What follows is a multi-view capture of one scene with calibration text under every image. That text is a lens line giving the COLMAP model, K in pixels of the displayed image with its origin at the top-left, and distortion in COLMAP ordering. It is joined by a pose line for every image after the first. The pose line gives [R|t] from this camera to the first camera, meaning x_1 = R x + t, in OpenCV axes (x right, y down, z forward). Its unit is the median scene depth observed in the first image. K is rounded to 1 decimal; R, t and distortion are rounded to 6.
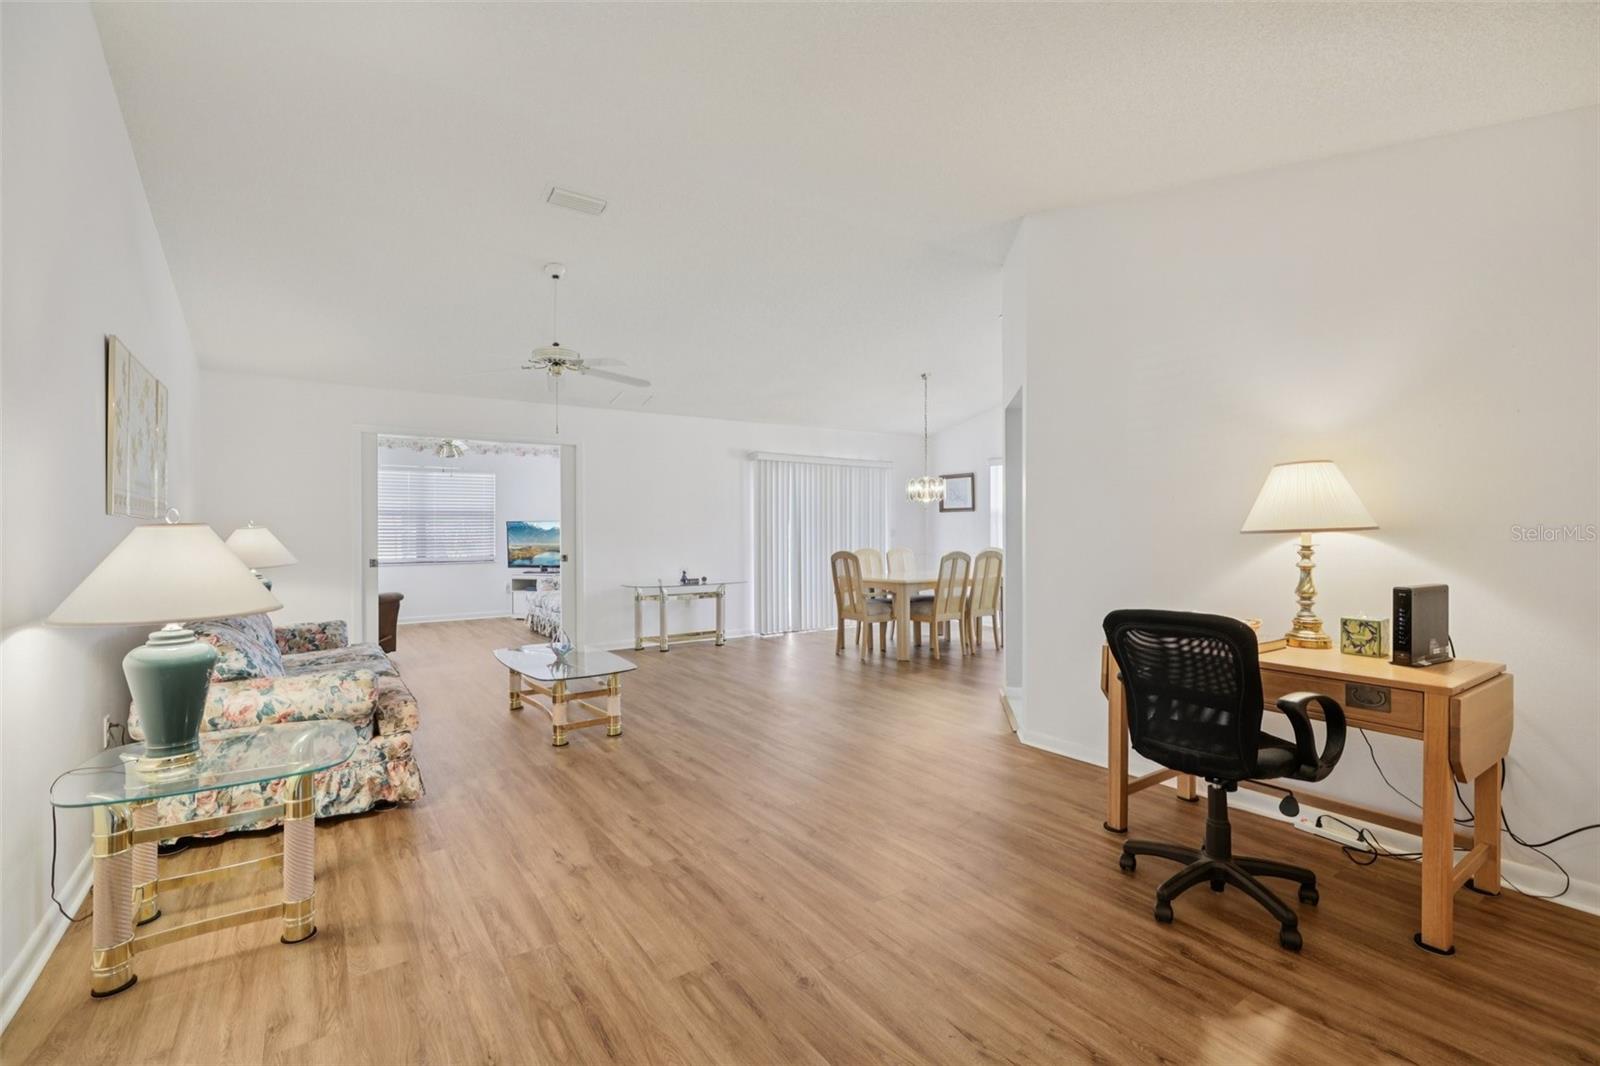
lens RADIAL K [[713.5, 0, 804.7], [0, 713.5, 527.5], [0, 0, 1]] dist [0.000561, 0.000281]
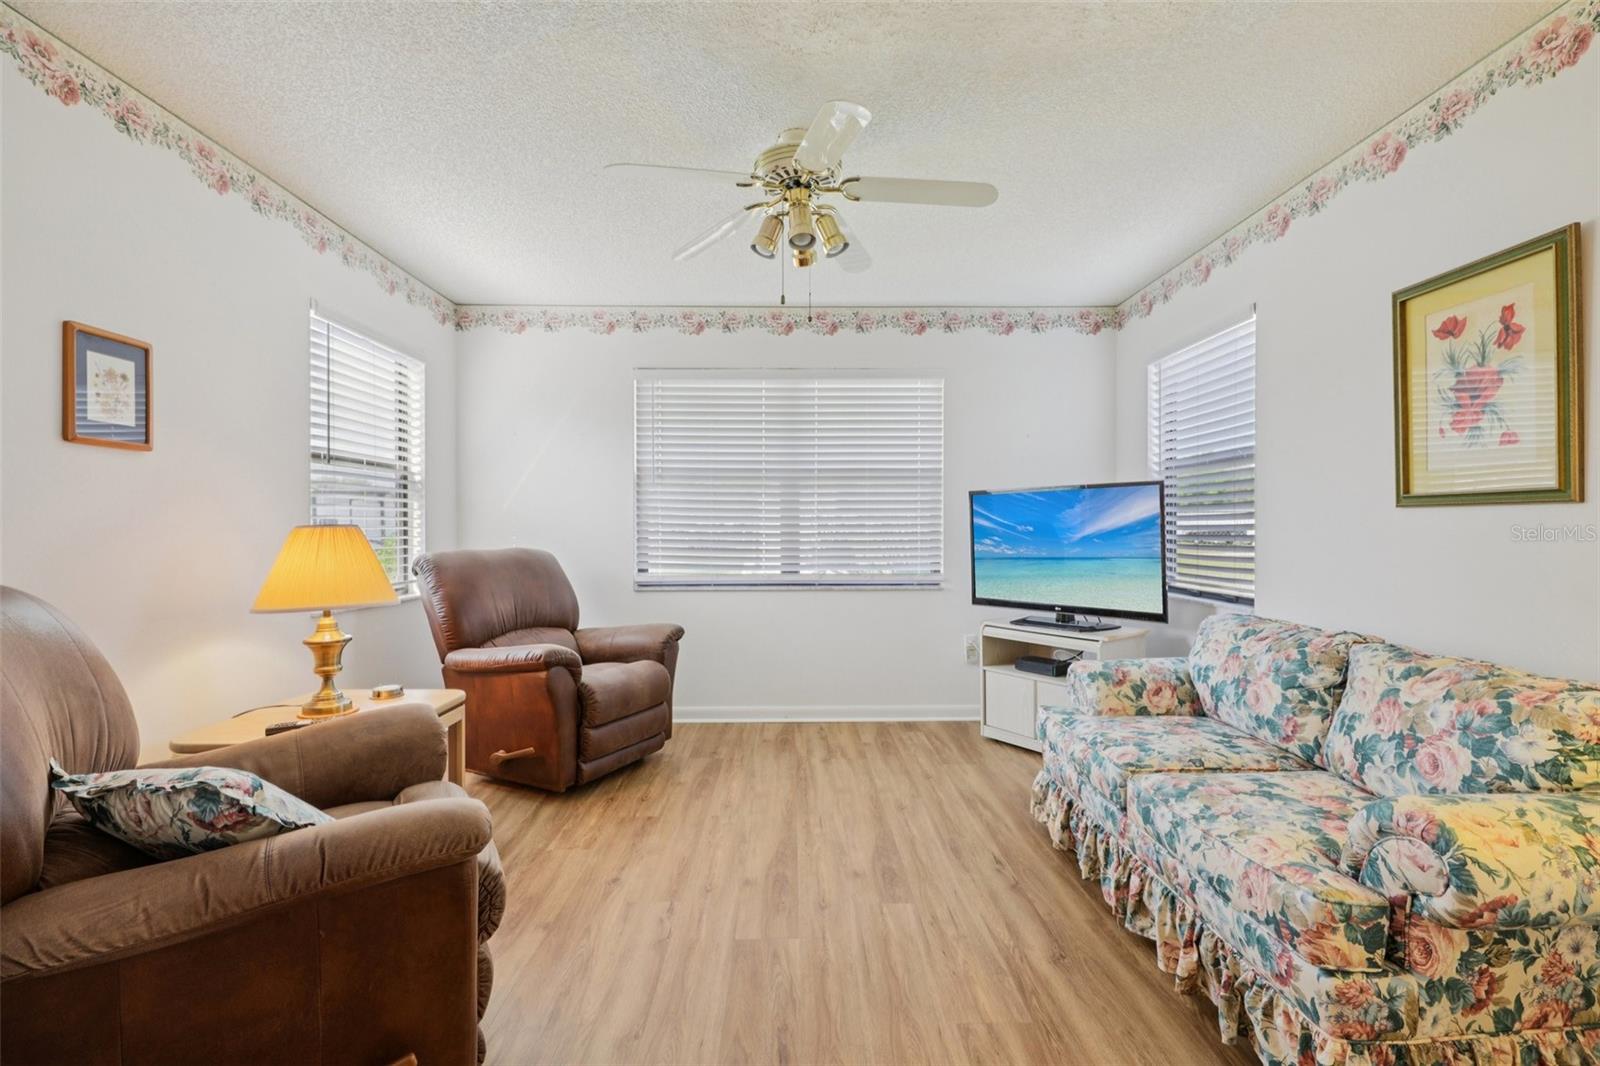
lens RADIAL K [[710.5, 0, 802.7], [0, 710.5, 534.7], [0, 0, 1]] dist [-0.003285, -0.000025]
pose [[0.825212, 0.007781, -0.564770, -0.917077], [-0.000278, 0.999911, 0.013370, 0.036679], [0.564824, -0.010876, 0.825140, 2.097313]]
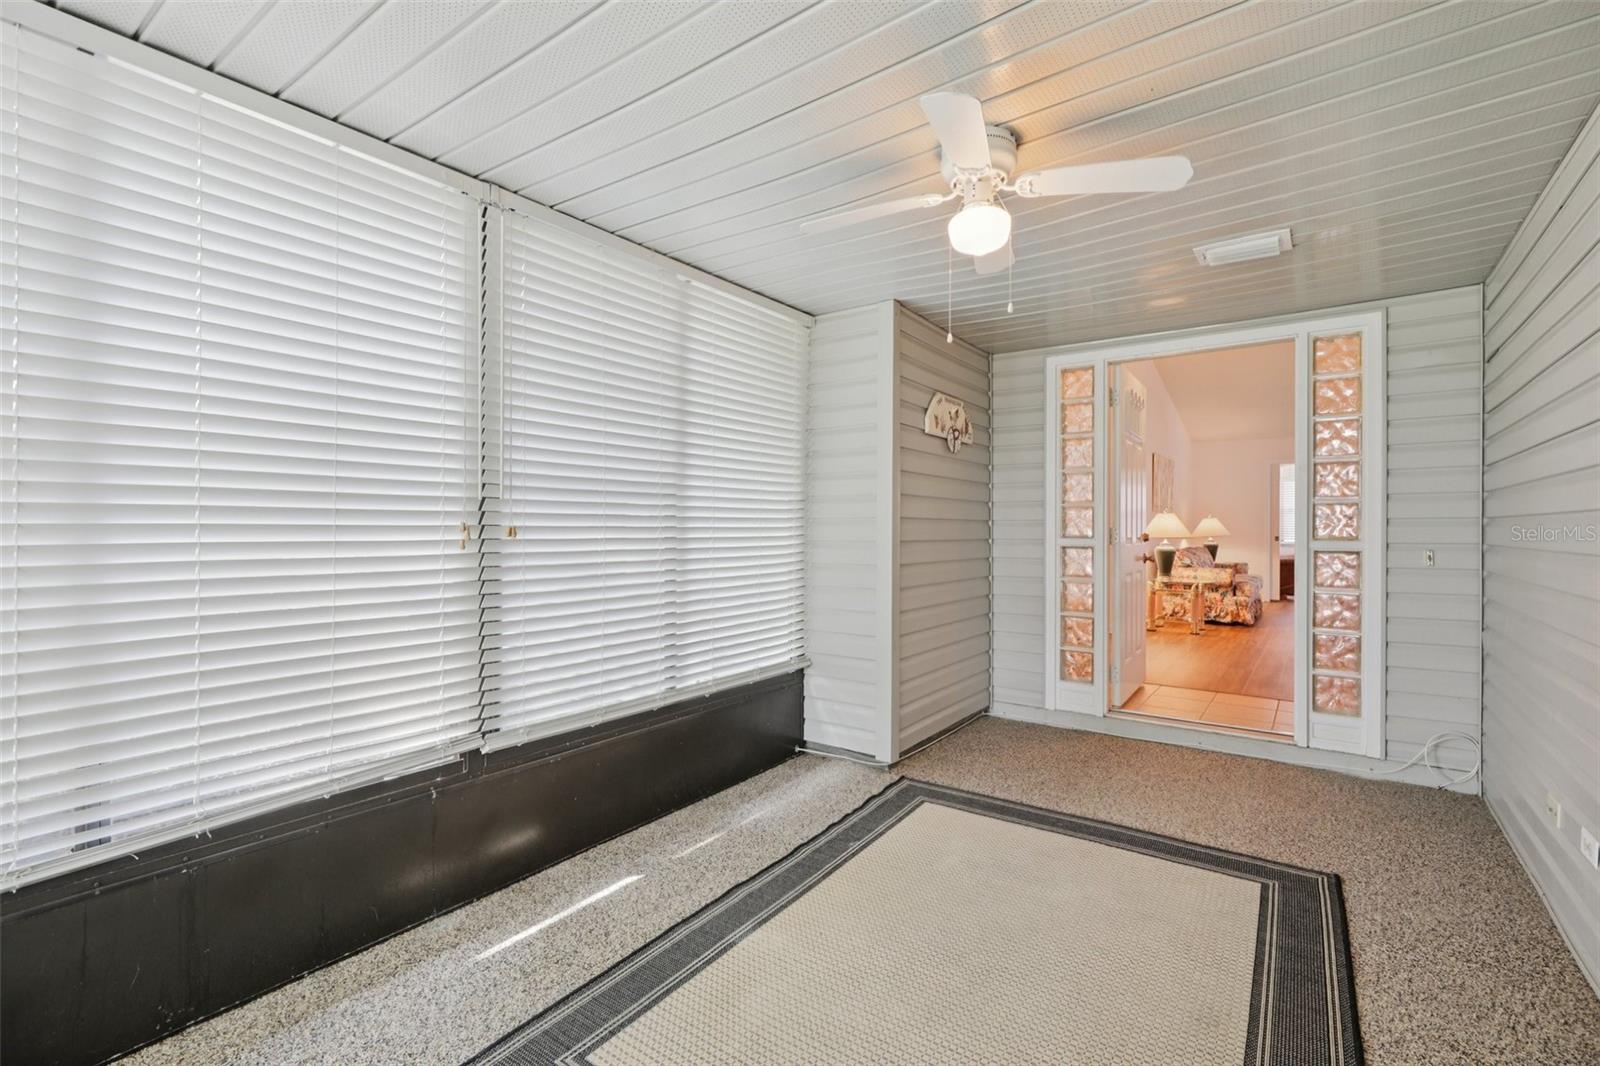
lens RADIAL K [[724.0, 0, 803.0], [0, 724.0, 534.2], [0, 0, 1]] dist [0.001763, 0.000465]
pose [[0.333307, 0.007259, -0.942791, 1.412919], [-0.005655, 0.999968, 0.005700, 0.070461], [0.942802, 0.003432, 0.333337, -1.406669]]
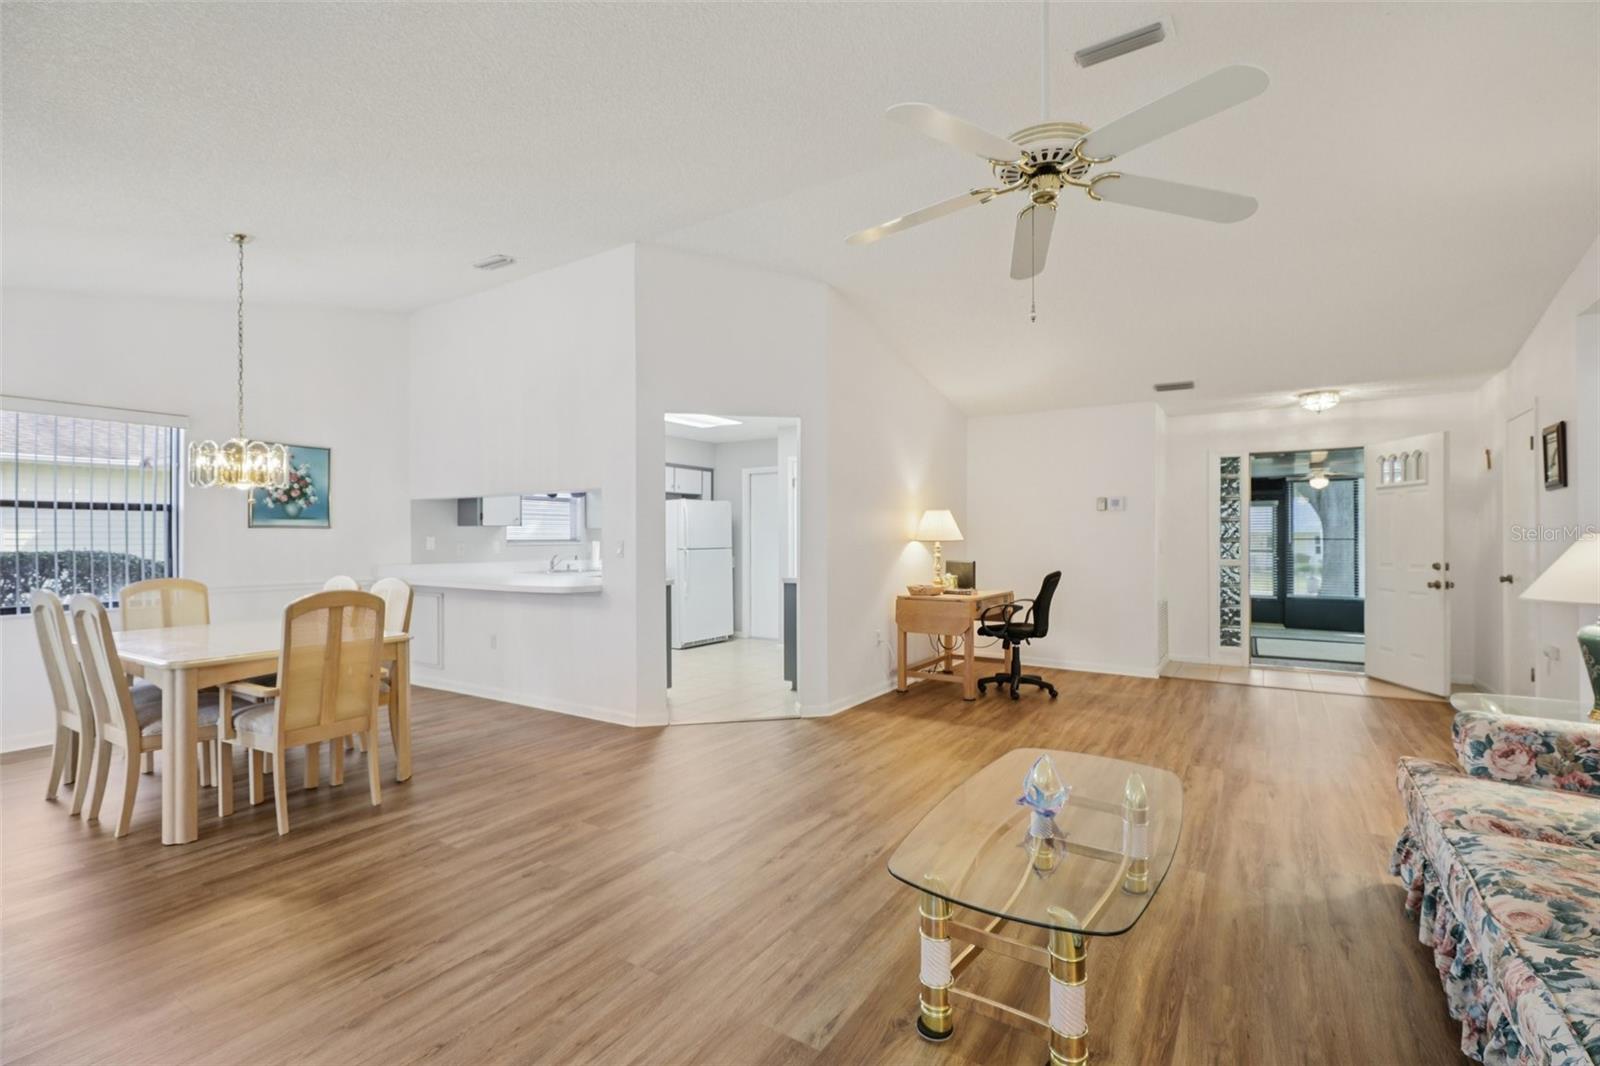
lens RADIAL K [[715.3, 0, 807.4], [0, 715.3, 534.0], [0, 0, 1]] dist [0.002131, 0.000161]
pose [[-0.374720, 0.008115, 0.927102, -1.131949], [0.003388, 0.999967, -0.007384, 0.002105], [-0.927132, 0.000374, -0.374736, 2.082462]]
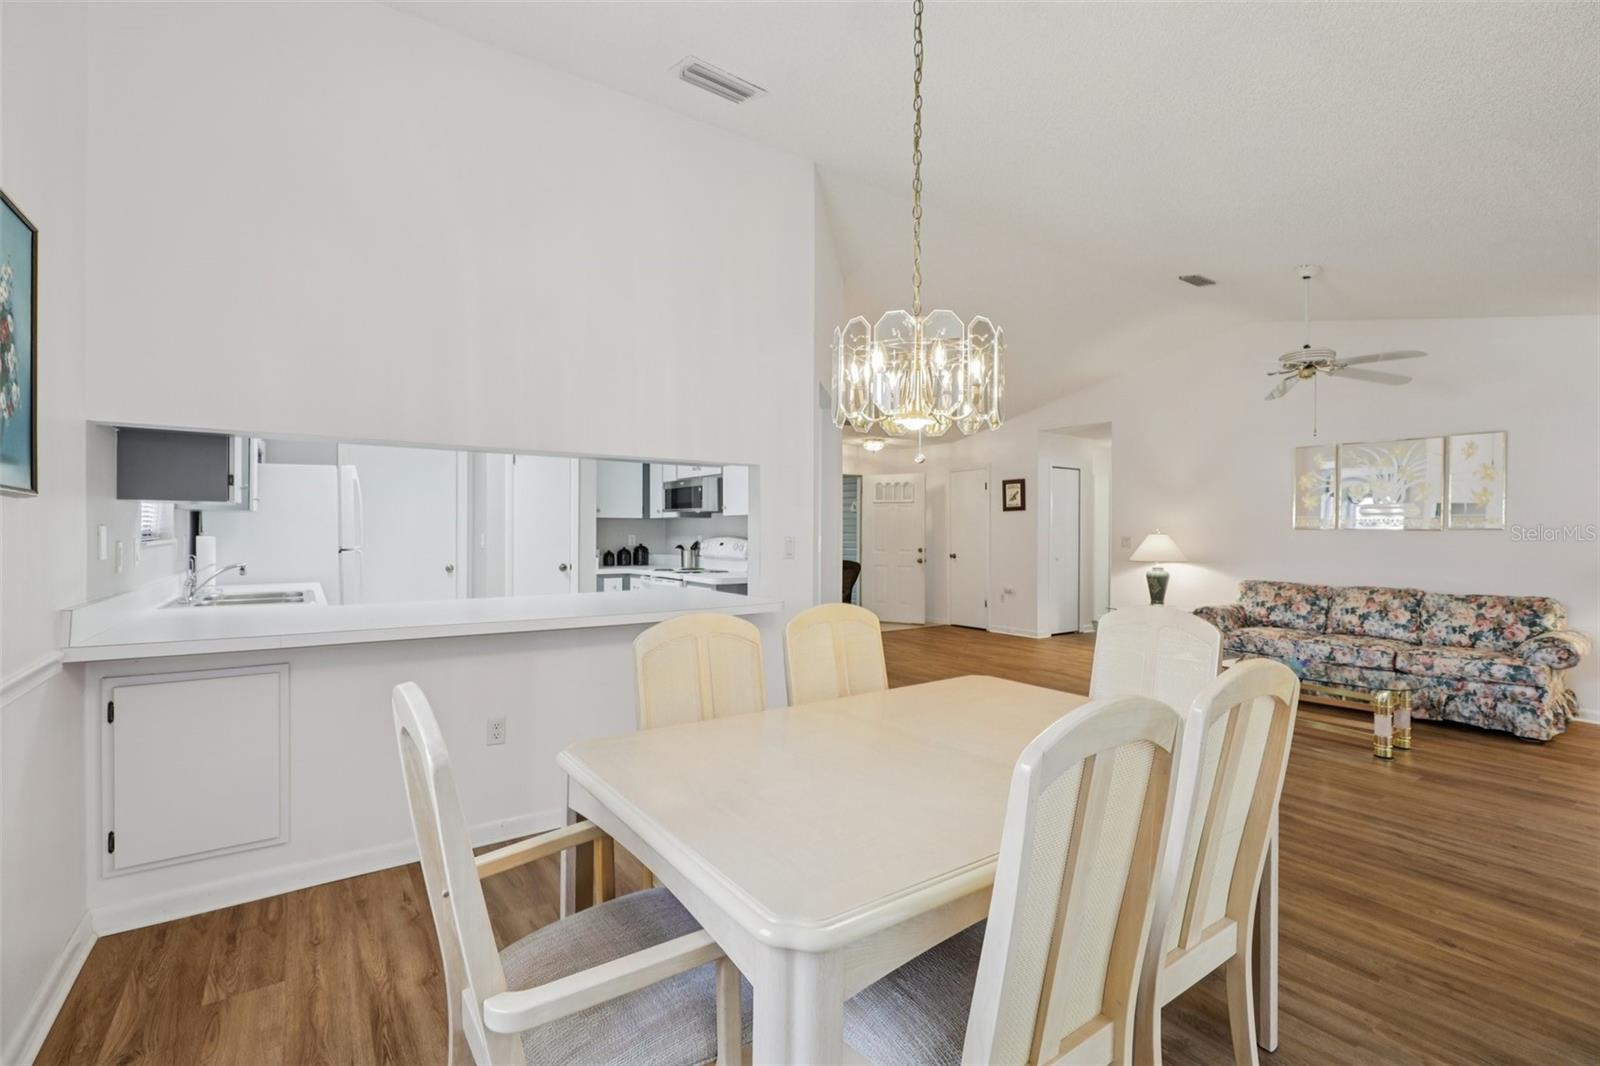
lens RADIAL K [[719.4, 0, 800.0], [0, 719.4, 533.0], [0, 0, 1]] dist [-0.002528, 0.000812]
pose [[-0.999983, -0.003543, 0.004688, 0.527731], [-0.003528, 0.999989, 0.003102, -0.007677], [-0.004698, 0.003085, -0.999984, 3.138504]]
